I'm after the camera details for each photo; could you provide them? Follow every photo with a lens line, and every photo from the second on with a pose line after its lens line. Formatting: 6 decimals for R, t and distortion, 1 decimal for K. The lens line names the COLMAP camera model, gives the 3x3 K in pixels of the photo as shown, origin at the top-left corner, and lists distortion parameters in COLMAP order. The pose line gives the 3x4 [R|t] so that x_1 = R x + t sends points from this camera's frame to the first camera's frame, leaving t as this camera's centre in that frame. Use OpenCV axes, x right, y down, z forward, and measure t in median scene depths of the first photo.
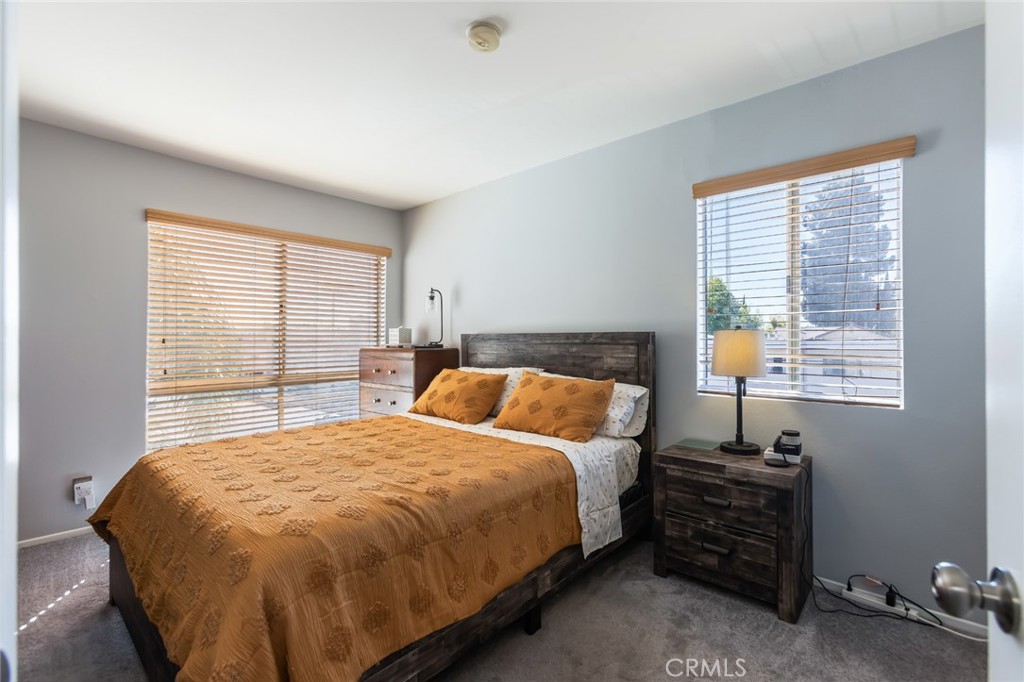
lens RADIAL K [[459.1, 0, 510.0], [0, 459.1, 344.1], [0, 0, 1]] dist [0.001344, 0.000575]
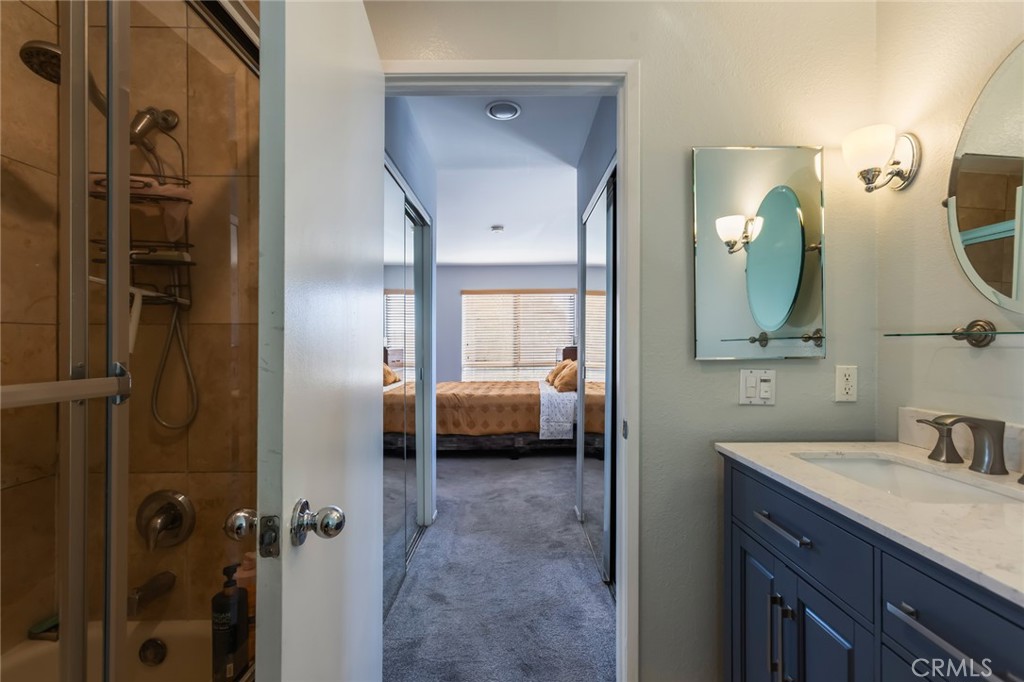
lens RADIAL K [[459.1, 0, 510.0], [0, 459.1, 344.1], [0, 0, 1]] dist [0.001344, 0.000575]
pose [[0.669390, -0.005863, -0.742888, 1.510260], [0.001496, 0.999977, -0.006544, 0.005898], [0.742909, 0.003269, 0.669384, -0.556113]]
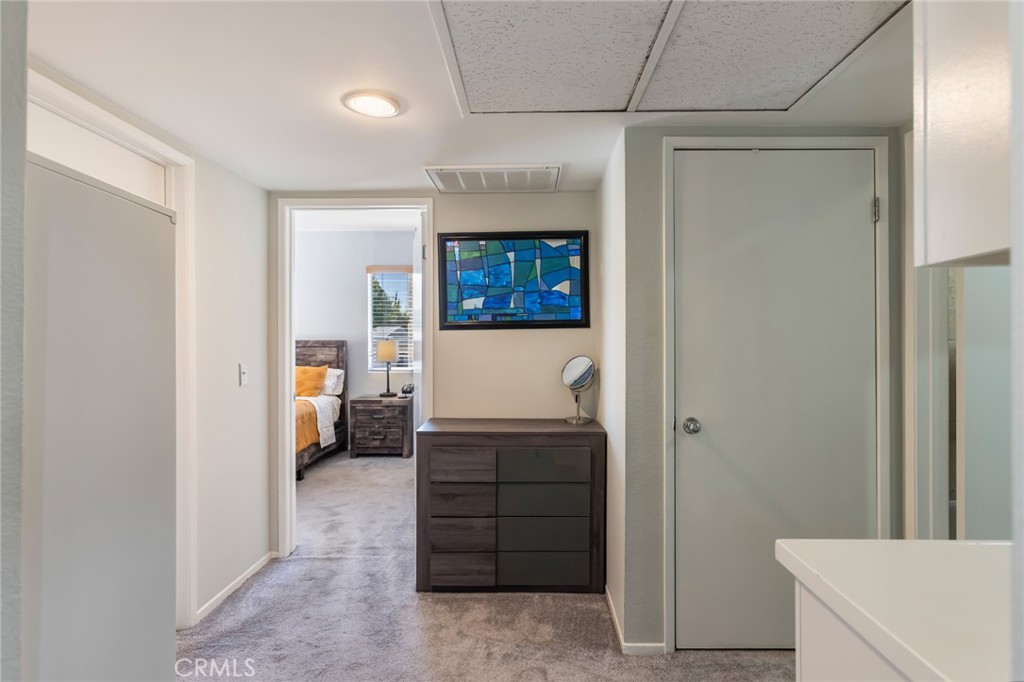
lens RADIAL K [[525.1, 0, 512.0], [0, 525.1, 341.0], [0, 0, 1]] dist [-0.001311, 0.000001]
pose [[0.771325, -0.003464, 0.636432, -0.601293], [0.005433, 0.999985, -0.001140, -0.019907], [-0.636419, 0.004337, 0.771332, -1.233996]]
